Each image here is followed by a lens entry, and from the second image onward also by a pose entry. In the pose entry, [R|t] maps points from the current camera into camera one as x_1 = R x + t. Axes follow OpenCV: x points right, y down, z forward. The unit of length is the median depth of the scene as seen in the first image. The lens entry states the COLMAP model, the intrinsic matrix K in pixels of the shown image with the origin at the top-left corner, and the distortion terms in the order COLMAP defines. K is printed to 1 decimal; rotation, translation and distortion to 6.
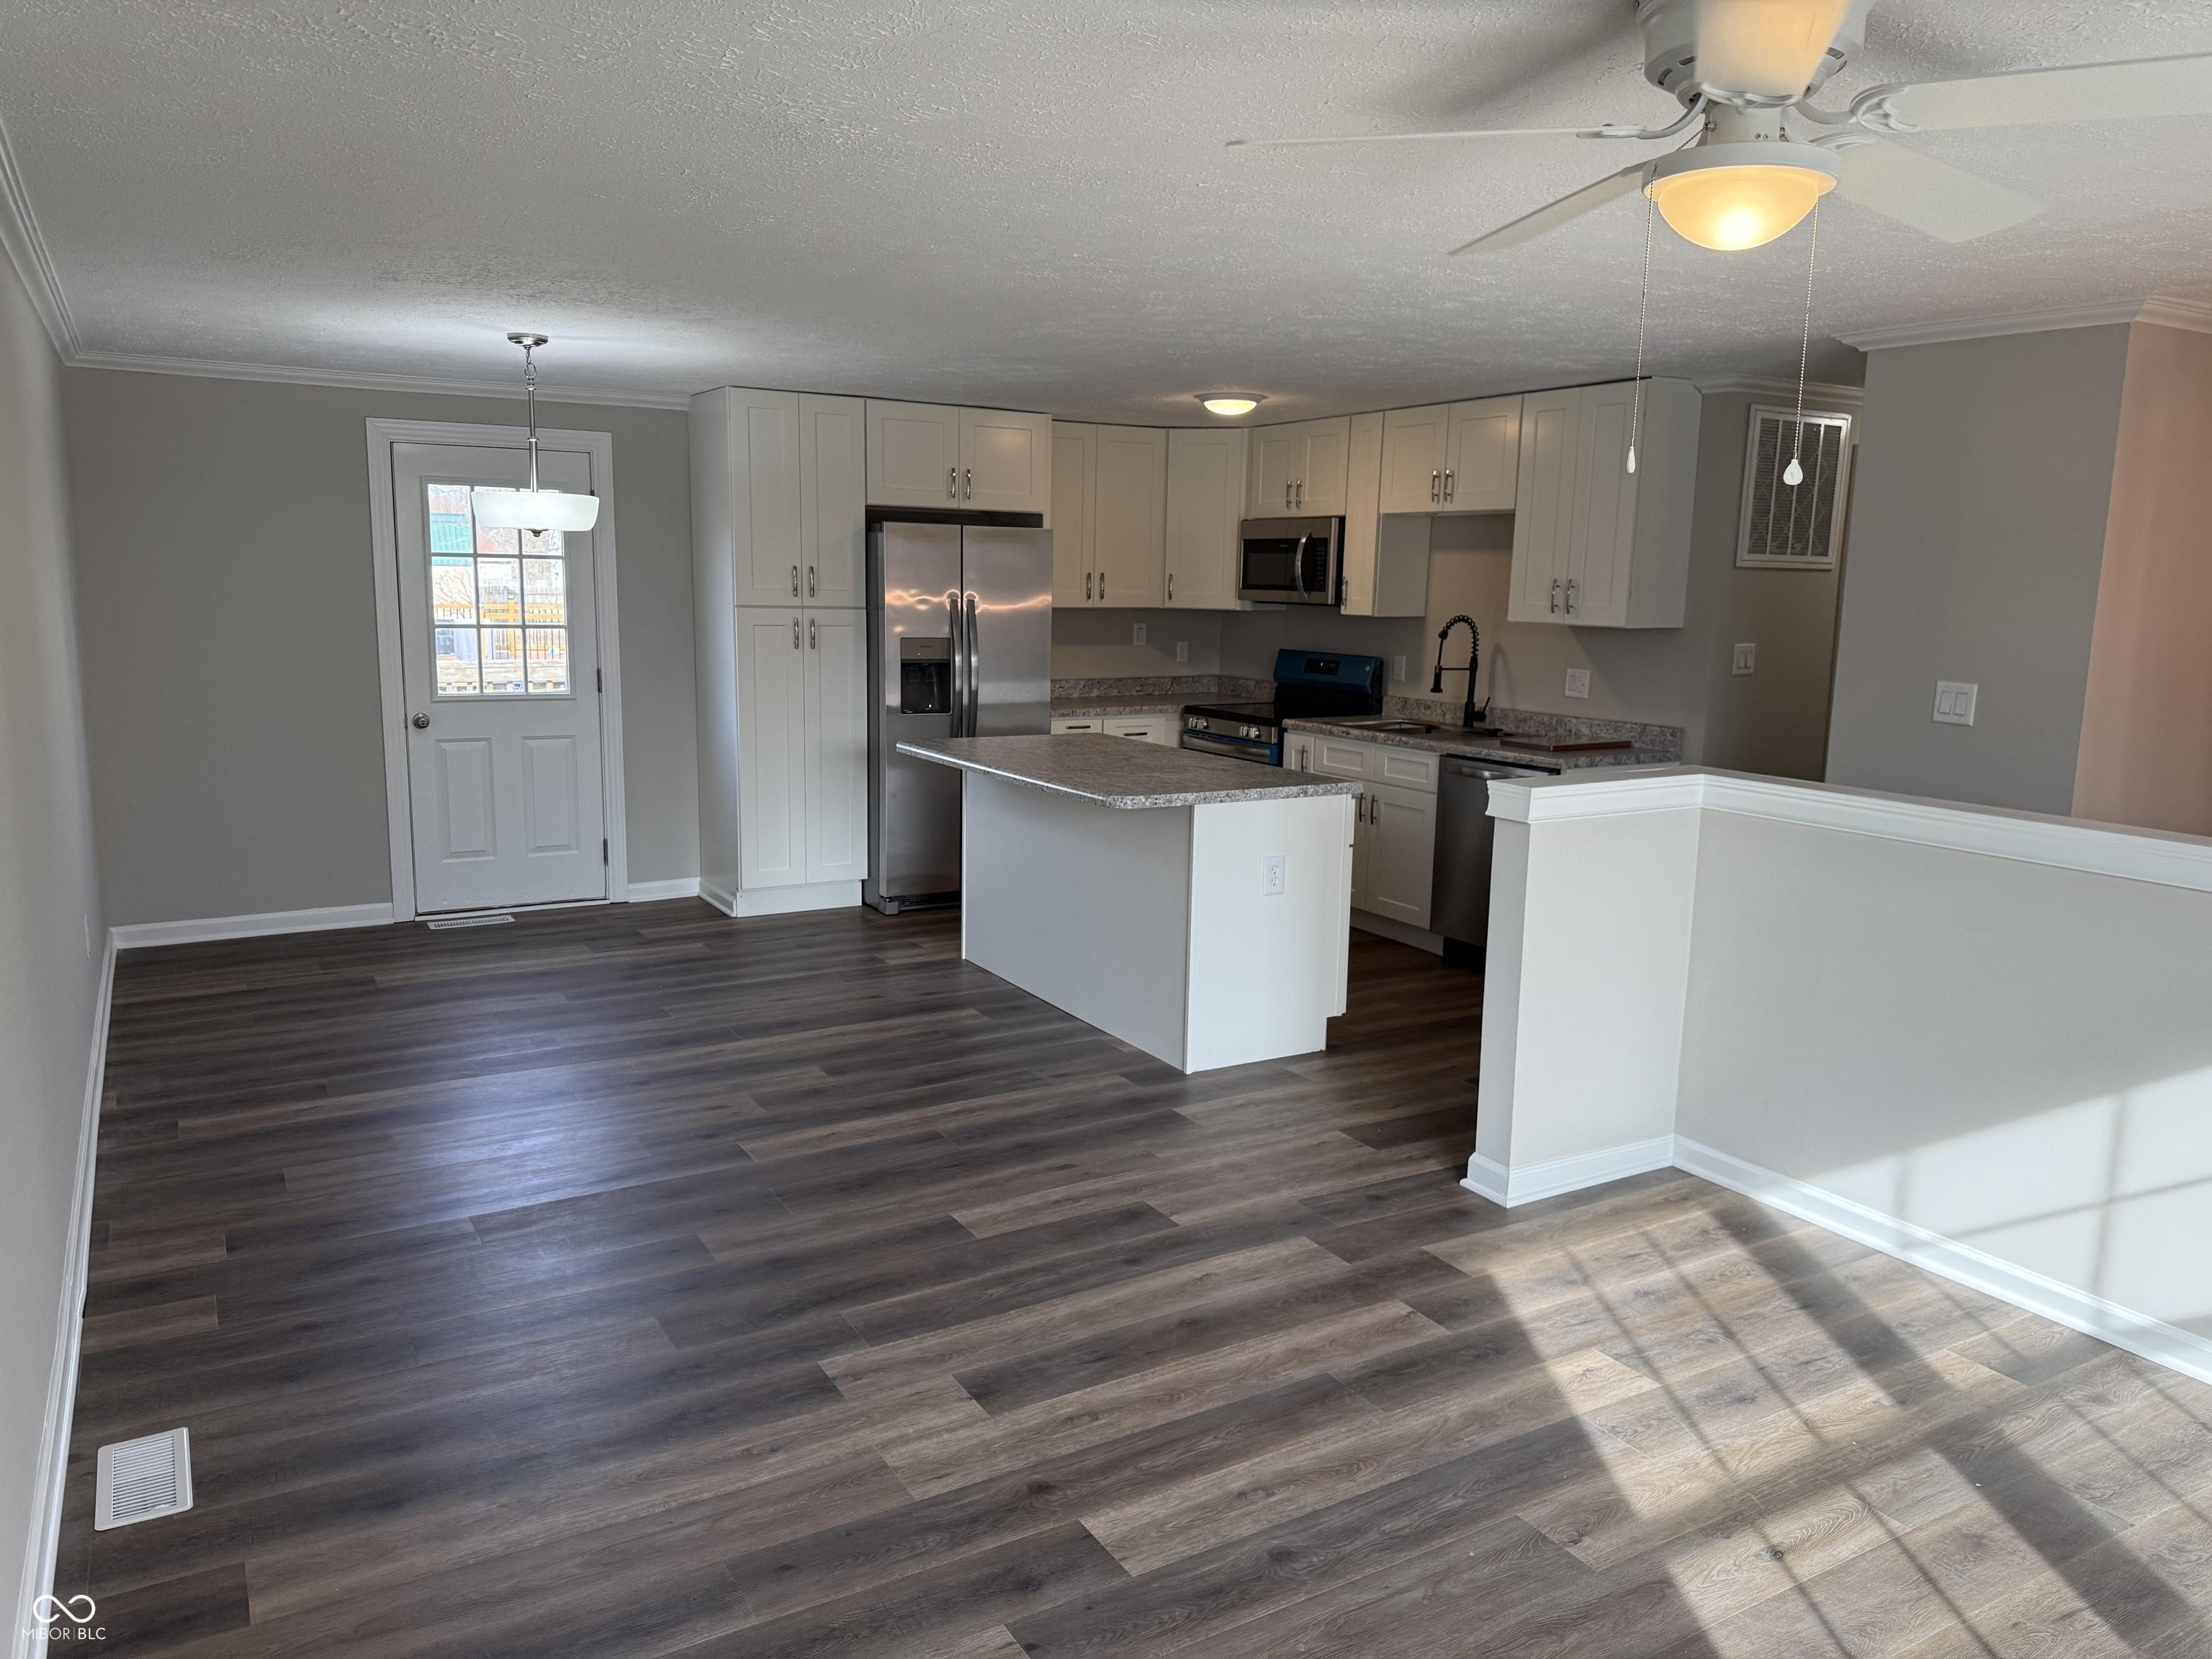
lens RADIAL K [[1584.6, 0, 1106.0], [0, 1584.6, 829.5], [0, 0, 1]] dist [0.110662, -0.174134]
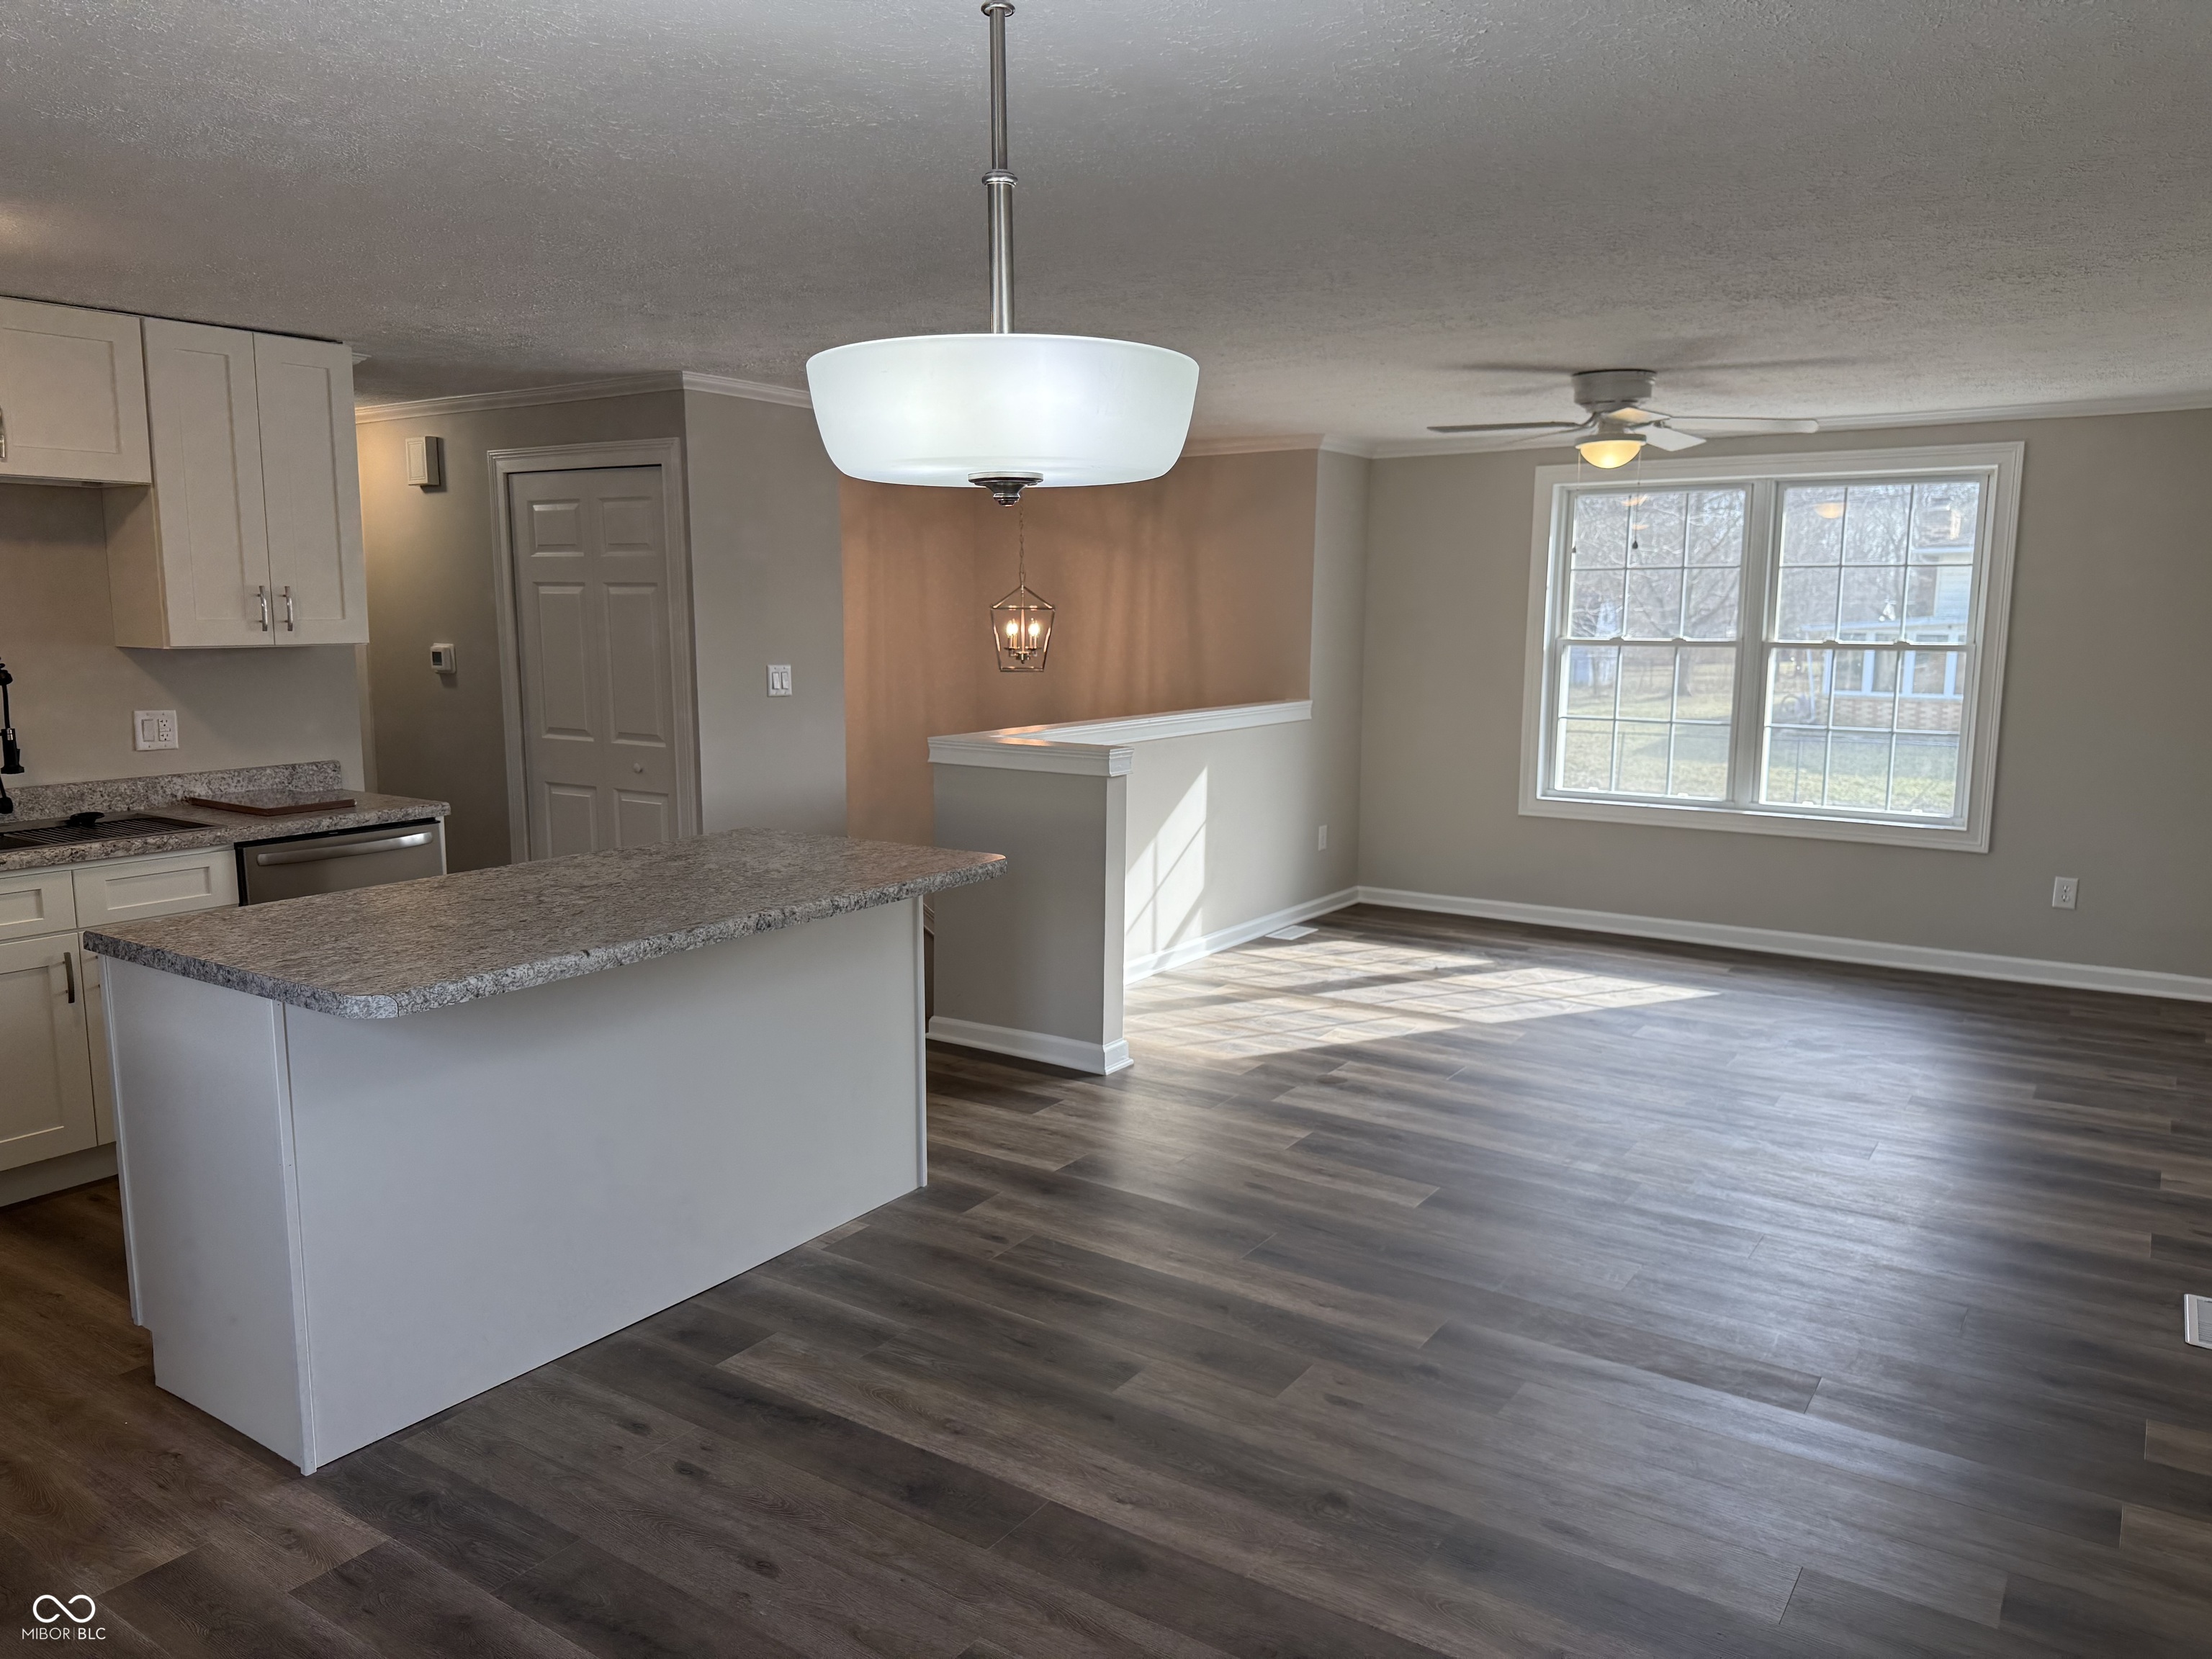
lens RADIAL K [[1561.0, 0, 1106.0], [0, 1561.0, 829.5], [0, 0, 1]] dist [0.004865, -0.006461]
pose [[-0.429231, -0.157175, 0.889414, -0.926873], [0.138245, 0.961705, 0.236668, -0.277095], [-0.892552, 0.224542, -0.391065, 1.612247]]
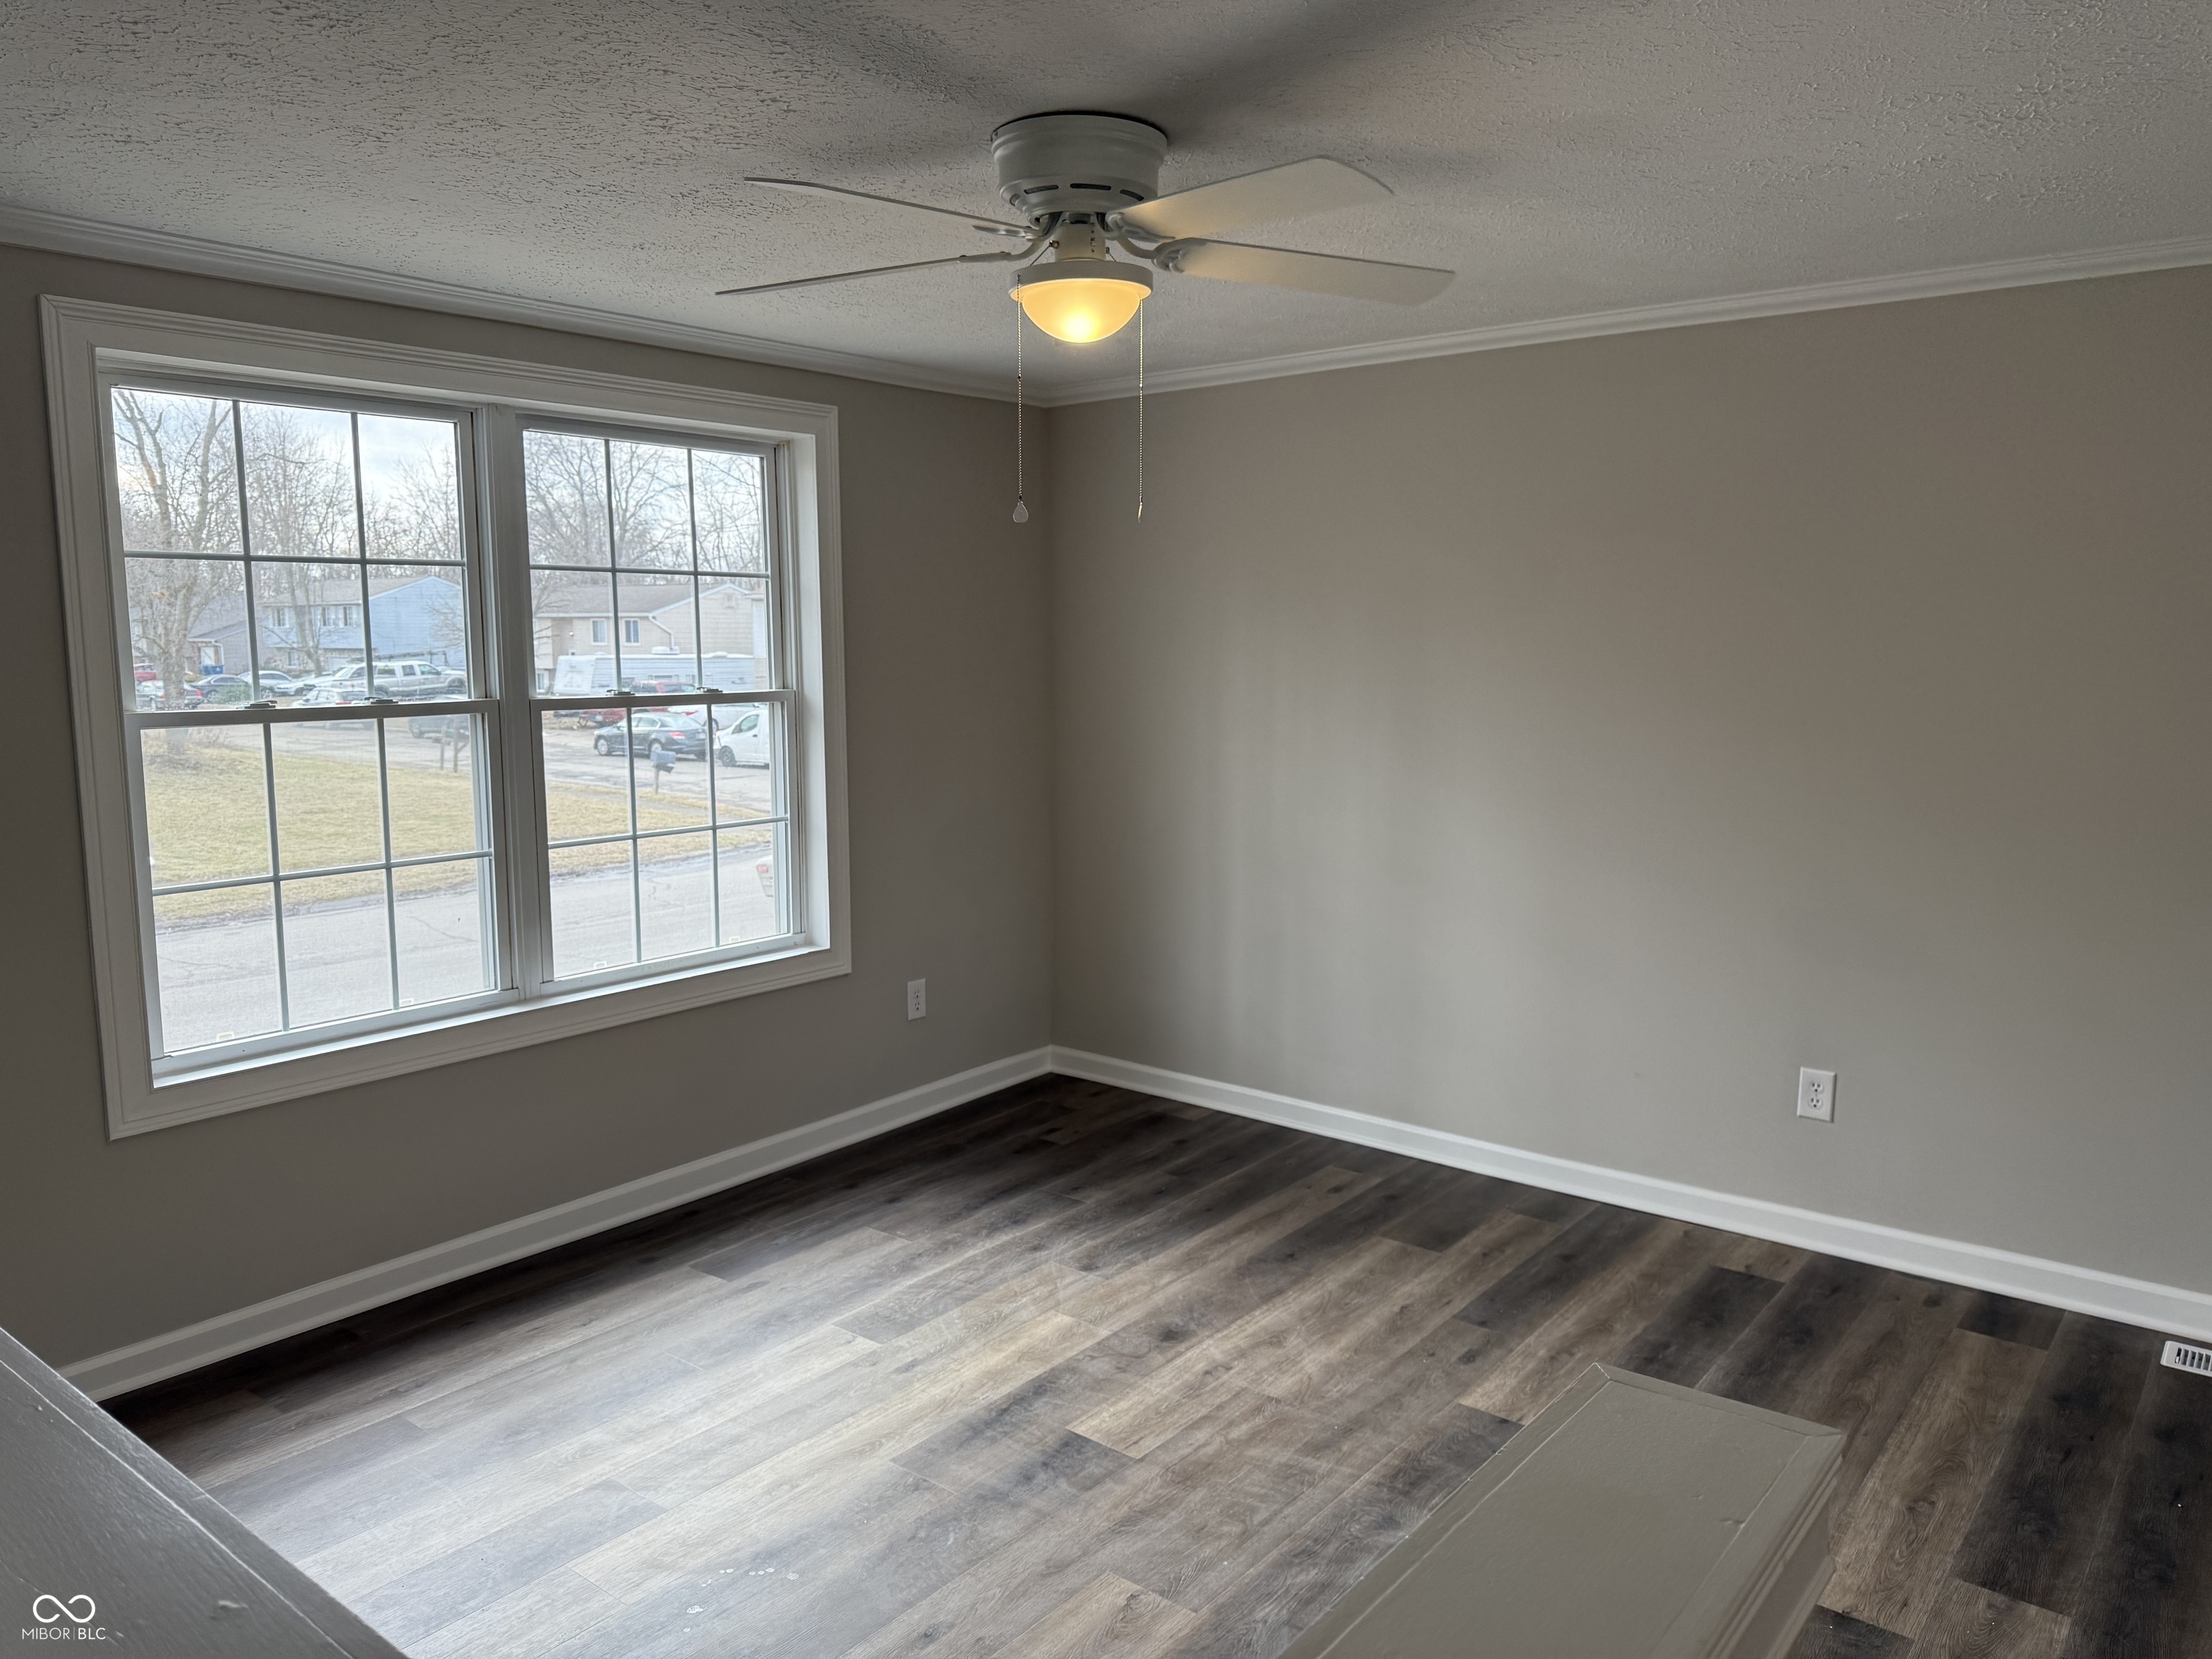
lens RADIAL K [[1584.6, 0, 1106.0], [0, 1584.6, 829.5], [0, 0, 1]] dist [0.110662, -0.174134]
pose [[-0.936238, 0.022688, -0.350633, 0.457499], [-0.079946, 0.957984, 0.275454, -0.185320], [0.342150, 0.285922, -0.895088, 1.247683]]
